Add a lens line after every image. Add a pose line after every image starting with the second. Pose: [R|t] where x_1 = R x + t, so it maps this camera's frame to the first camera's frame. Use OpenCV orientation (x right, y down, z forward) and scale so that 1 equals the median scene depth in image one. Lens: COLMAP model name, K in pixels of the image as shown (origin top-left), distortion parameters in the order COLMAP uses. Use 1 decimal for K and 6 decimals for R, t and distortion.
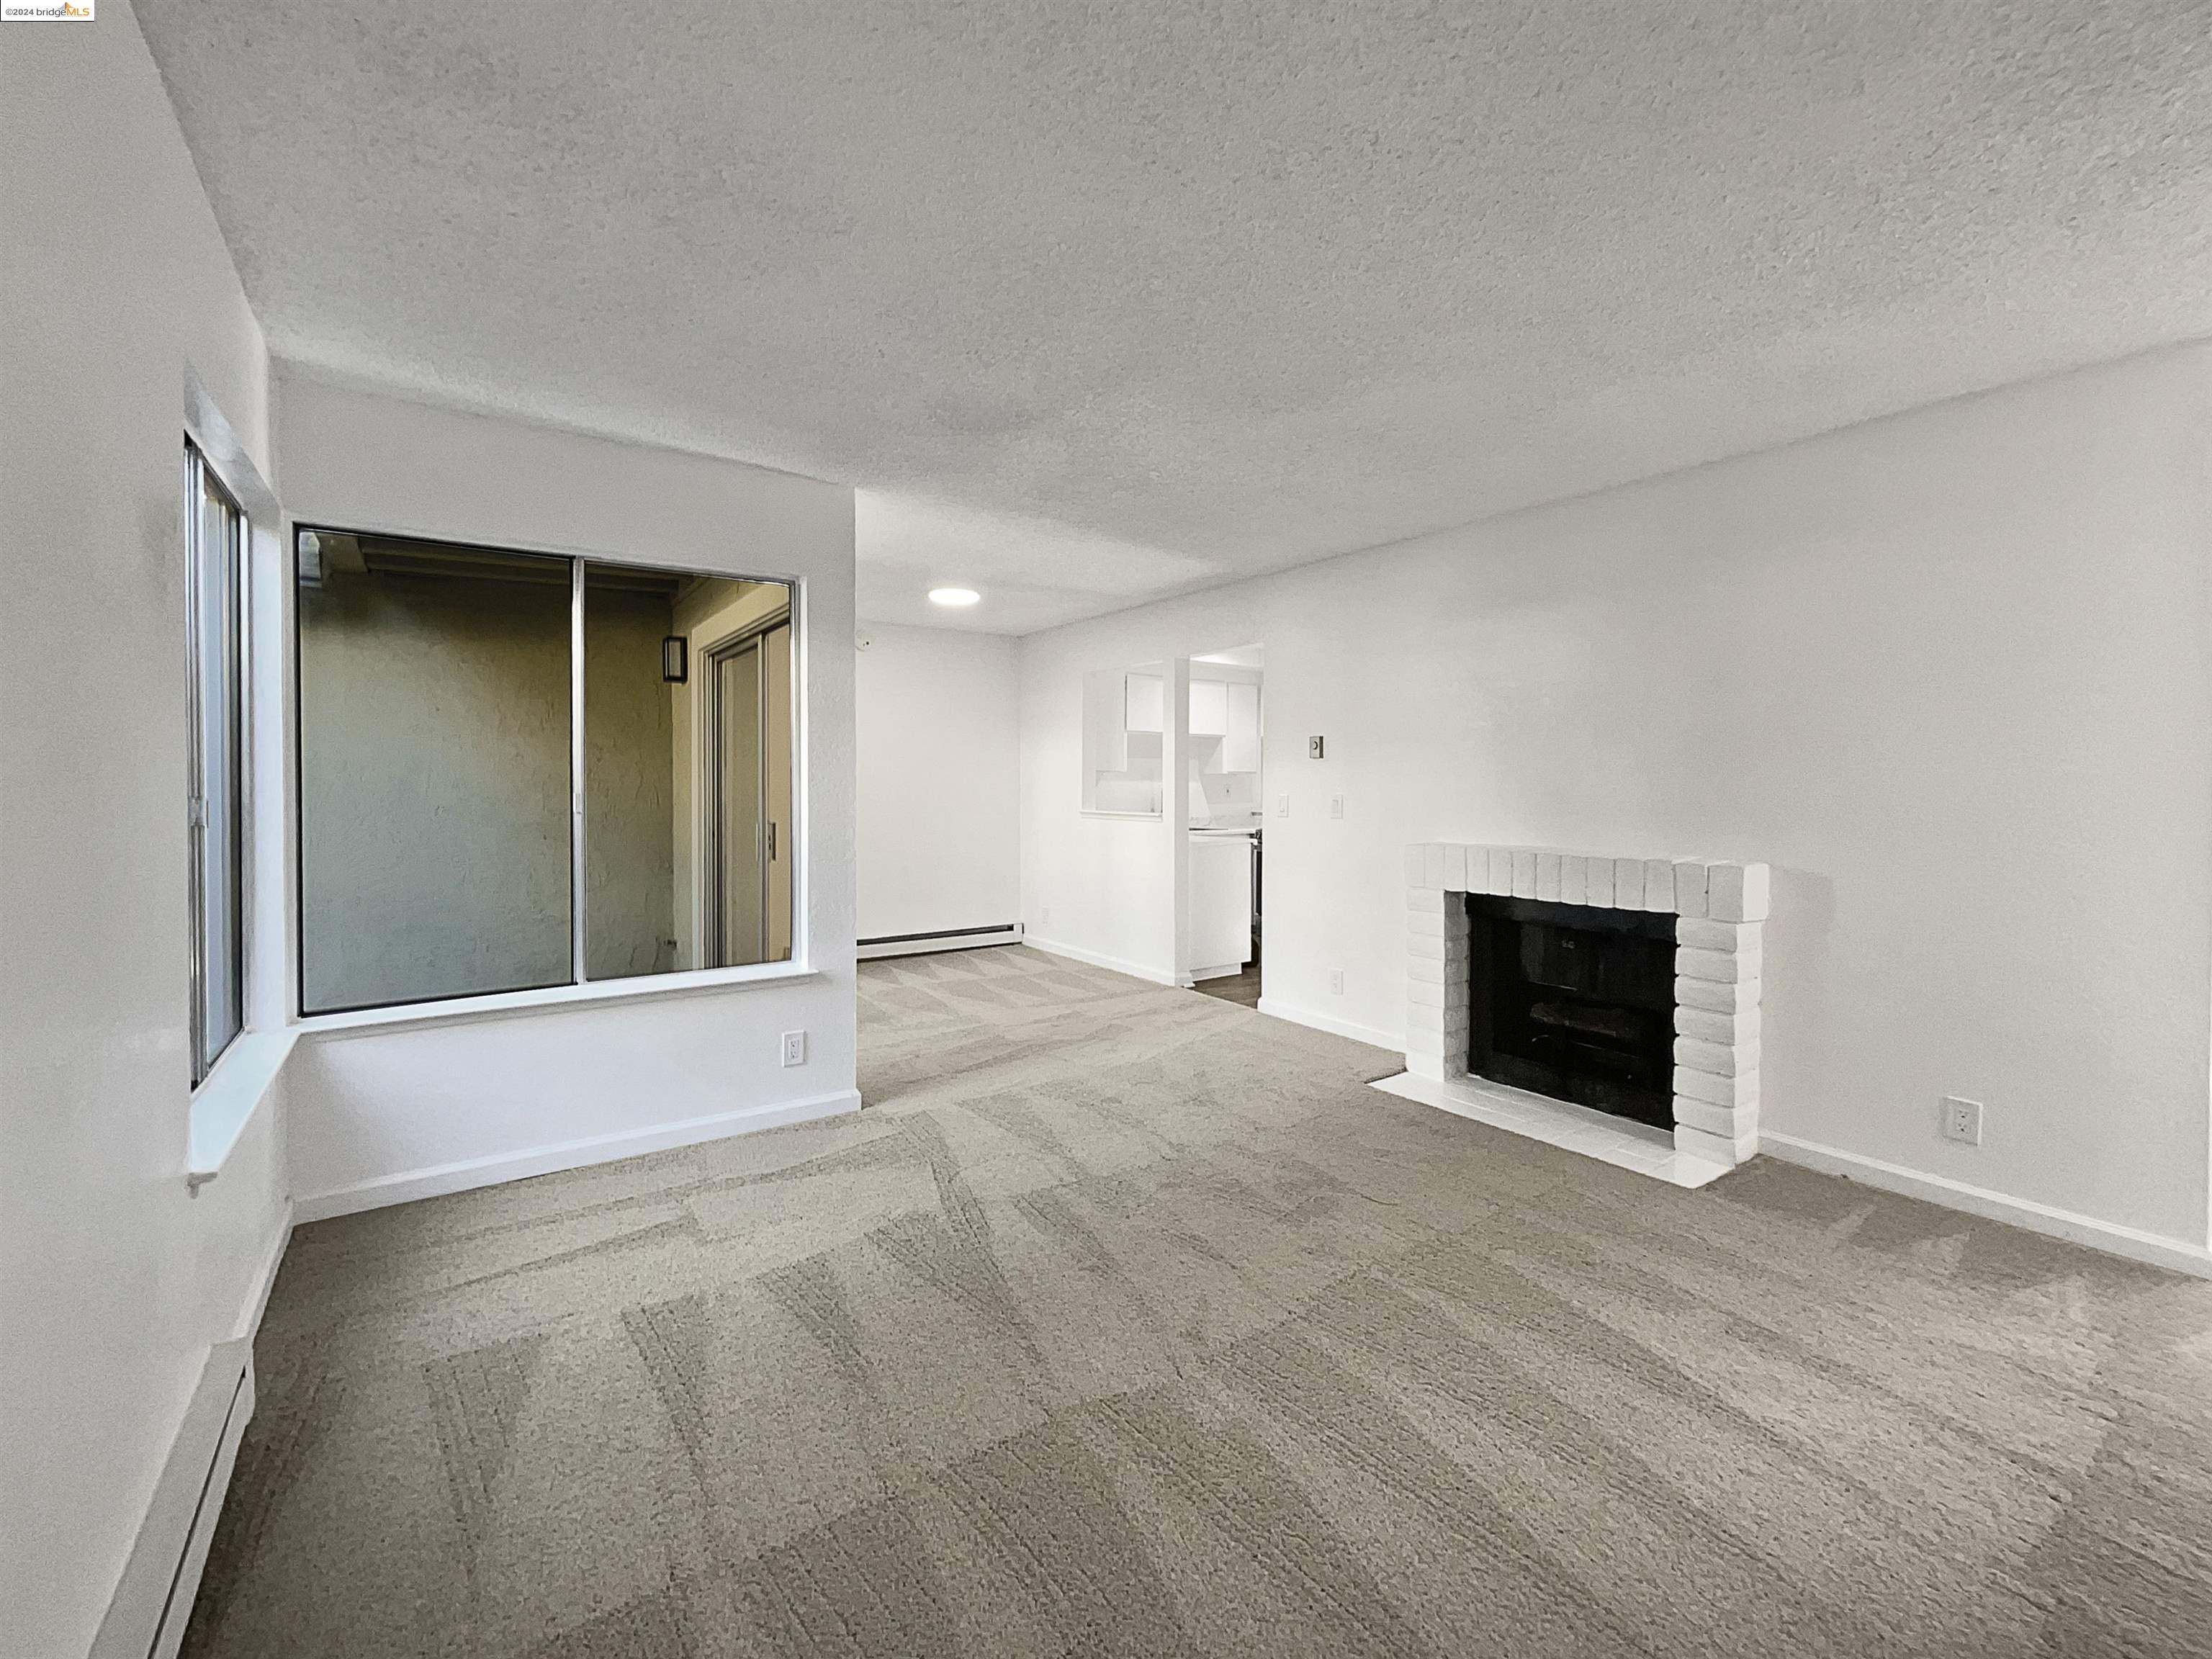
lens RADIAL K [[886.2, 0, 1111.9], [0, 886.2, 800.3], [0, 0, 1]] dist [0.001029, 0.000069]
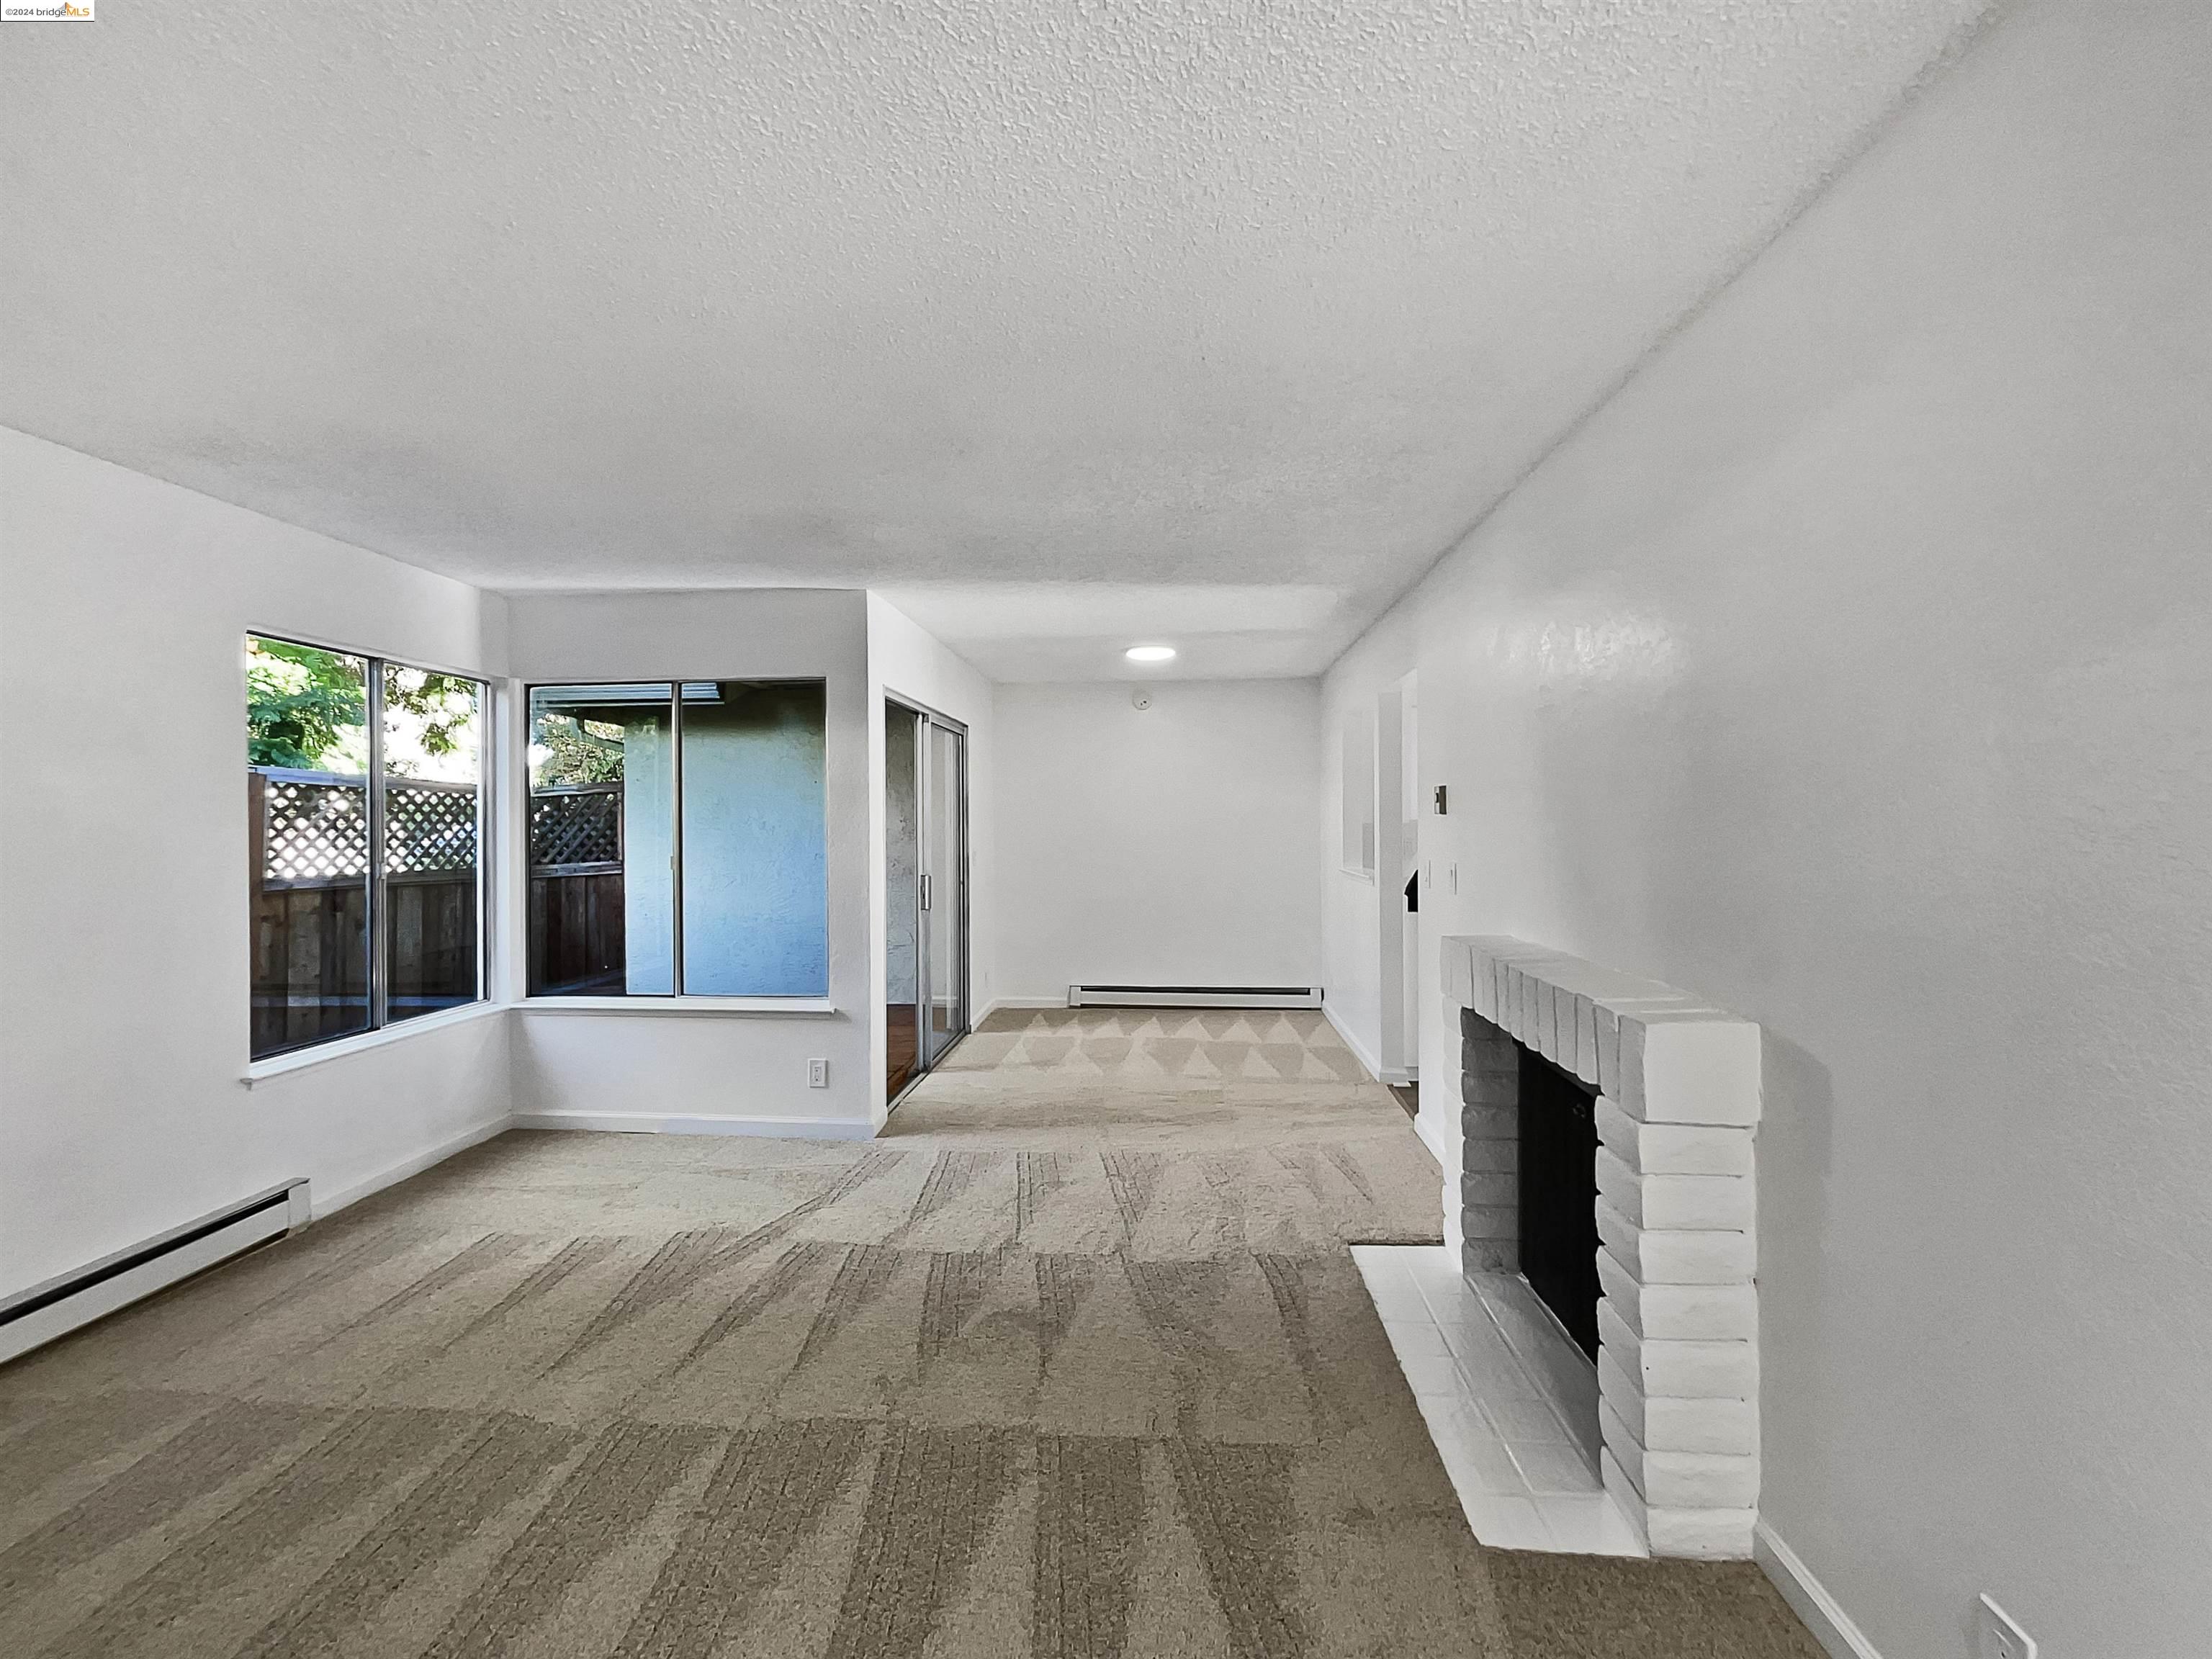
lens RADIAL K [[898.6, 0, 1106.0], [0, 898.6, 829.5], [0, 0, 1]] dist [0.002430, 0.000839]
pose [[0.791416, -0.000576, -0.611277, 0.745674], [-0.006808, 0.999929, -0.009756, -0.038737], [0.611240, 0.011883, 0.791356, 0.312356]]
